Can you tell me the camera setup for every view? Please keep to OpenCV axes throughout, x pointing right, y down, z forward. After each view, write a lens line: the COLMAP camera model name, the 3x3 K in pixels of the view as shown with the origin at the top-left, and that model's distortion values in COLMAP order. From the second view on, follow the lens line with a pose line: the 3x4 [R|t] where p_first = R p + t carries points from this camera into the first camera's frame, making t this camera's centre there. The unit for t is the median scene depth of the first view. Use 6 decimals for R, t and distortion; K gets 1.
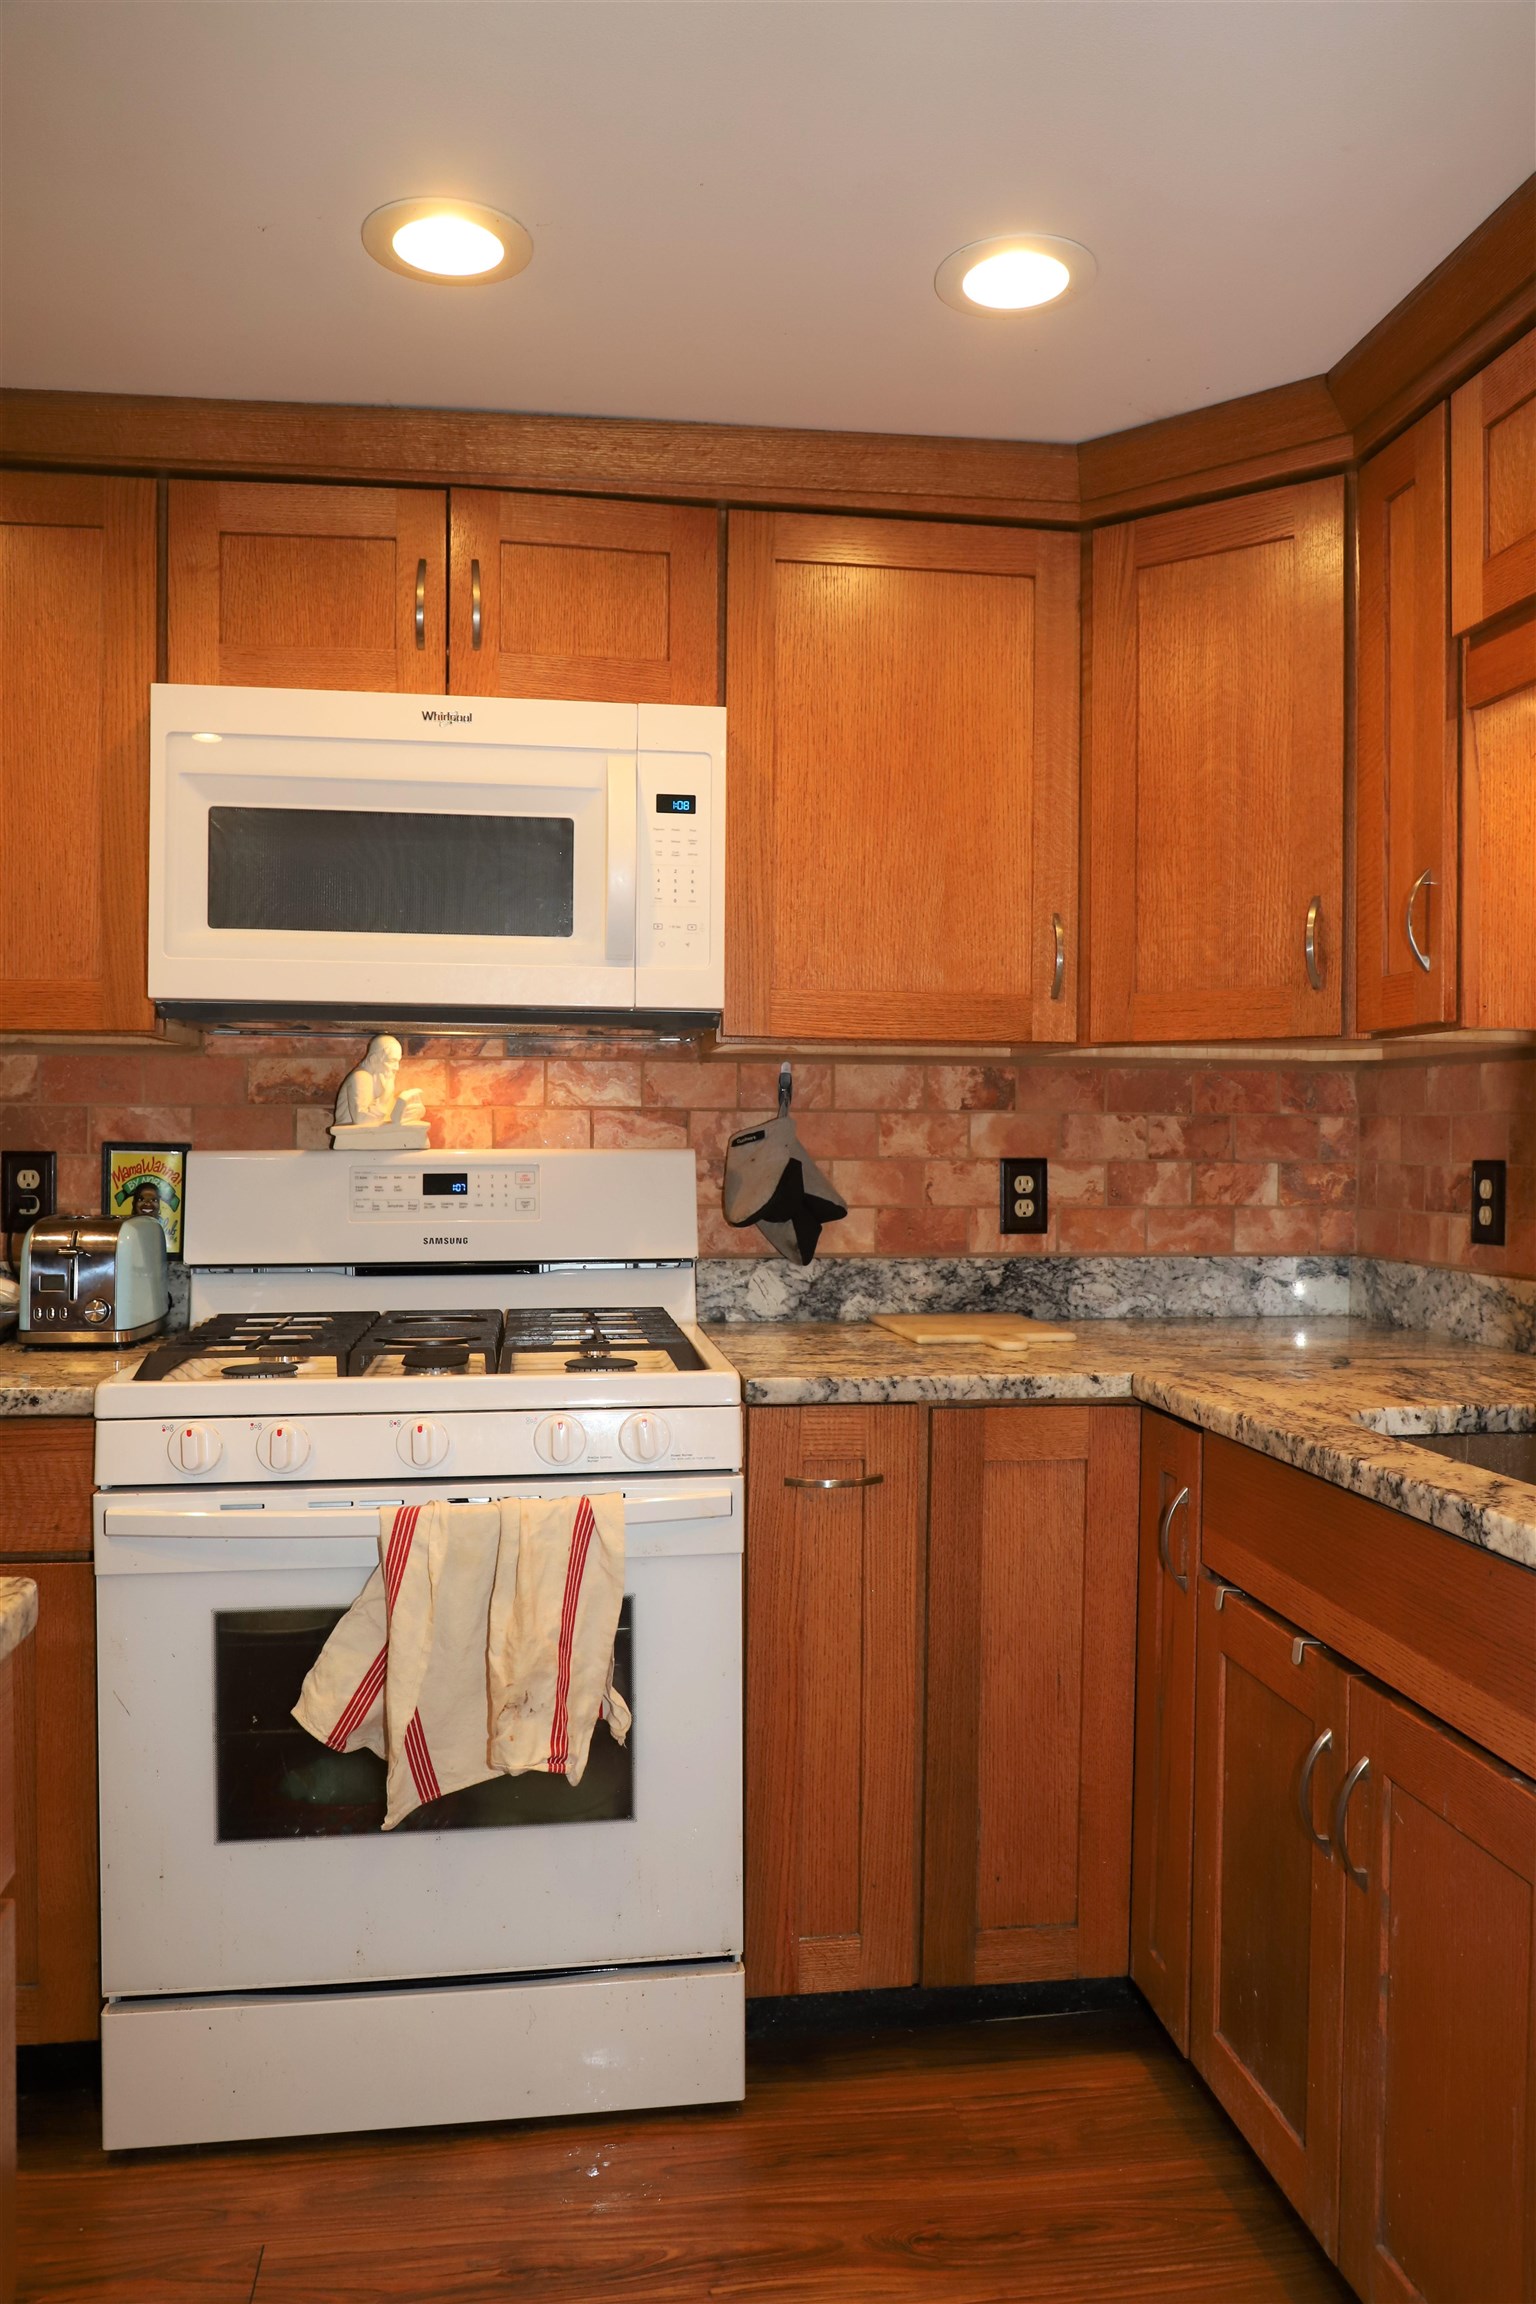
lens RADIAL K [[1700.4, 0, 791.2], [0, 1700.4, 1150.7], [0, 0, 1]] dist [-0.051367, 0.031136]
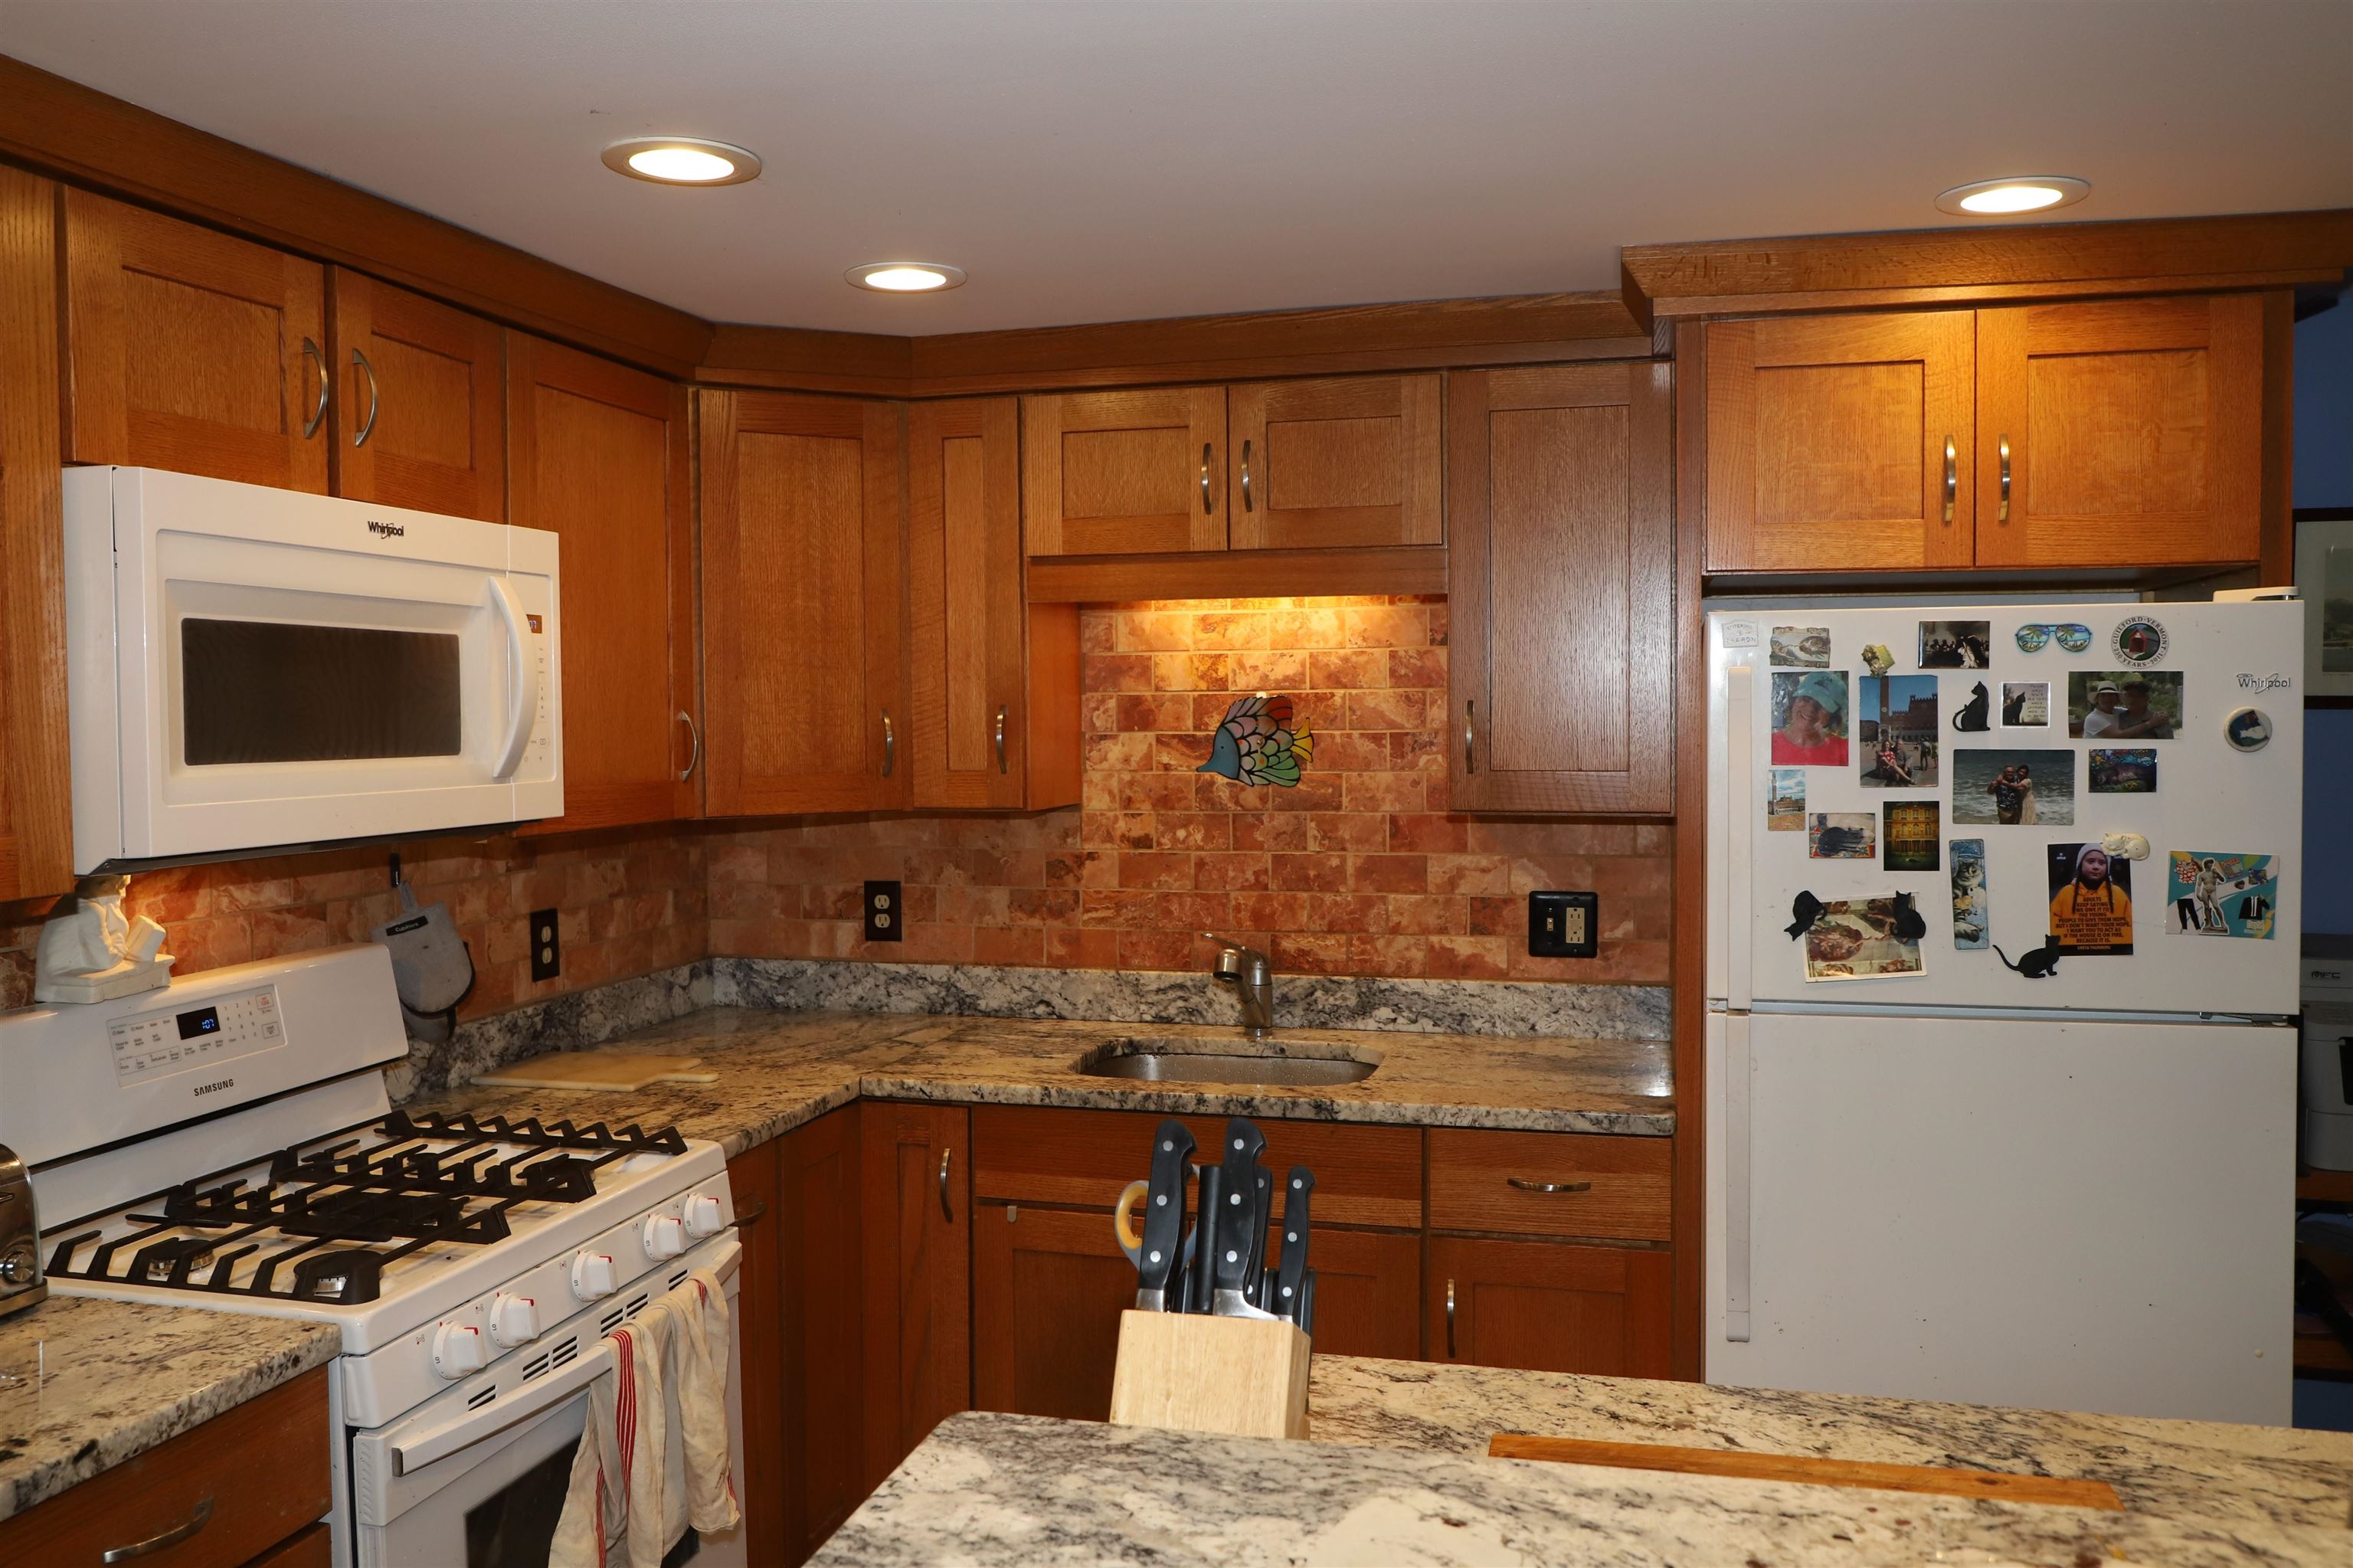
lens RADIAL K [[1736.6, 0, 1208.4], [0, 1736.6, 782.0], [0, 0, 1]] dist [-0.051367, 0.031136]
pose [[0.399216, -0.043227, 0.915837, -0.756038], [0.017953, 0.999065, 0.039330, -0.122354], [-0.916681, 0.000741, 0.399618, 0.169379]]
